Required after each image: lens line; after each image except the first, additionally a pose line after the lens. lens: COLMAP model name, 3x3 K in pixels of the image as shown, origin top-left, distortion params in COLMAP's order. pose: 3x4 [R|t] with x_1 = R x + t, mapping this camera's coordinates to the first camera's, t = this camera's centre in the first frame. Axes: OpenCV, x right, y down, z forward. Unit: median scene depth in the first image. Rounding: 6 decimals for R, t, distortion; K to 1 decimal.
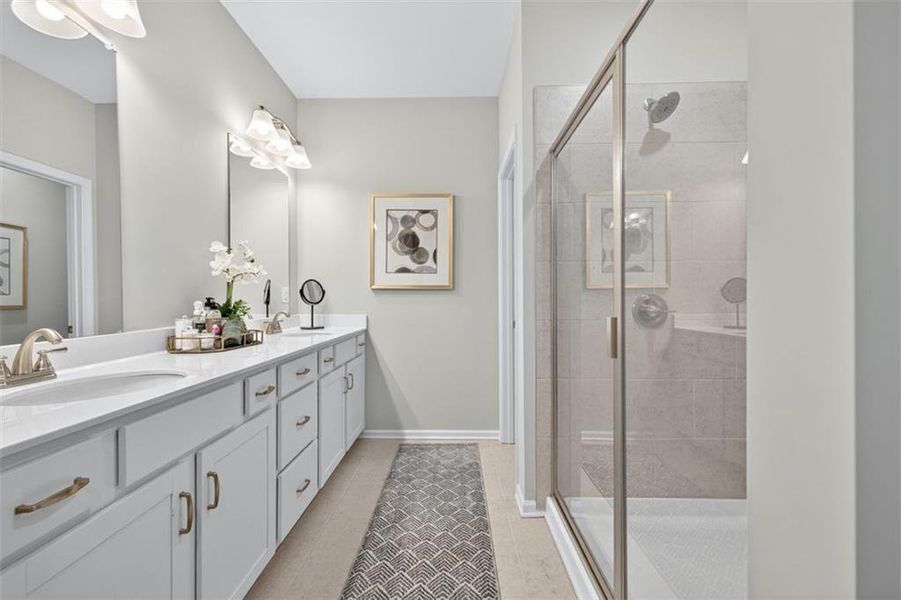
lens RADIAL K [[378.1, 0, 447.9], [0, 378.1, 299.7], [0, 0, 1]] dist [0.005738, -0.000028]
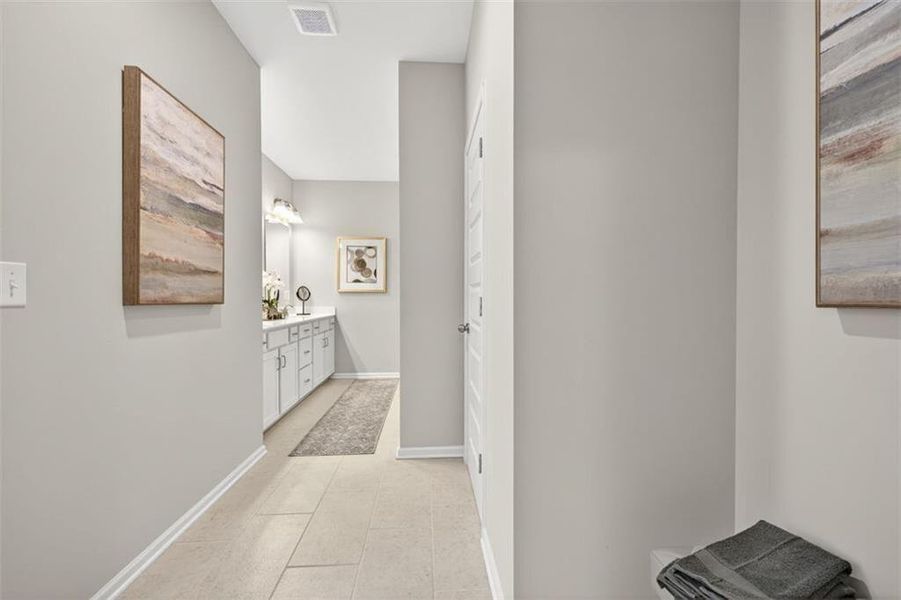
lens RADIAL K [[378.1, 0, 447.9], [0, 378.1, 299.7], [0, 0, 1]] dist [0.005738, -0.000028]
pose [[0.996984, -0.001061, 0.077600, 0.176219], [0.000622, 0.999984, 0.005682, -0.002227], [-0.077605, -0.005616, 0.996968, -0.821273]]
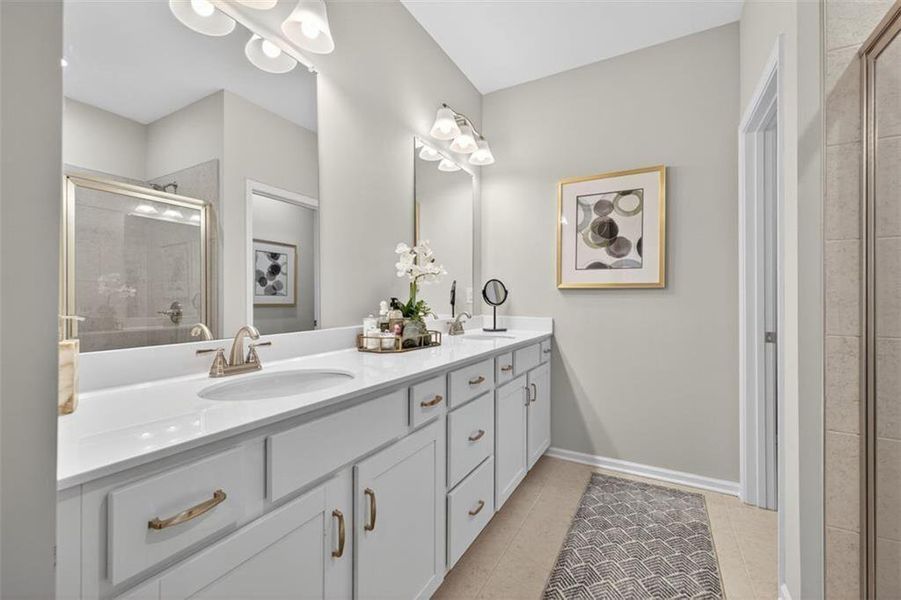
lens RADIAL K [[378.1, 0, 447.9], [0, 378.1, 299.7], [0, 0, 1]] dist [0.005738, -0.000028]
pose [[0.879448, 0.002975, -0.475985, -0.009840], [-0.004362, 0.999989, -0.001808, 0.000334], [0.475975, 0.003667, 0.879451, 0.110842]]
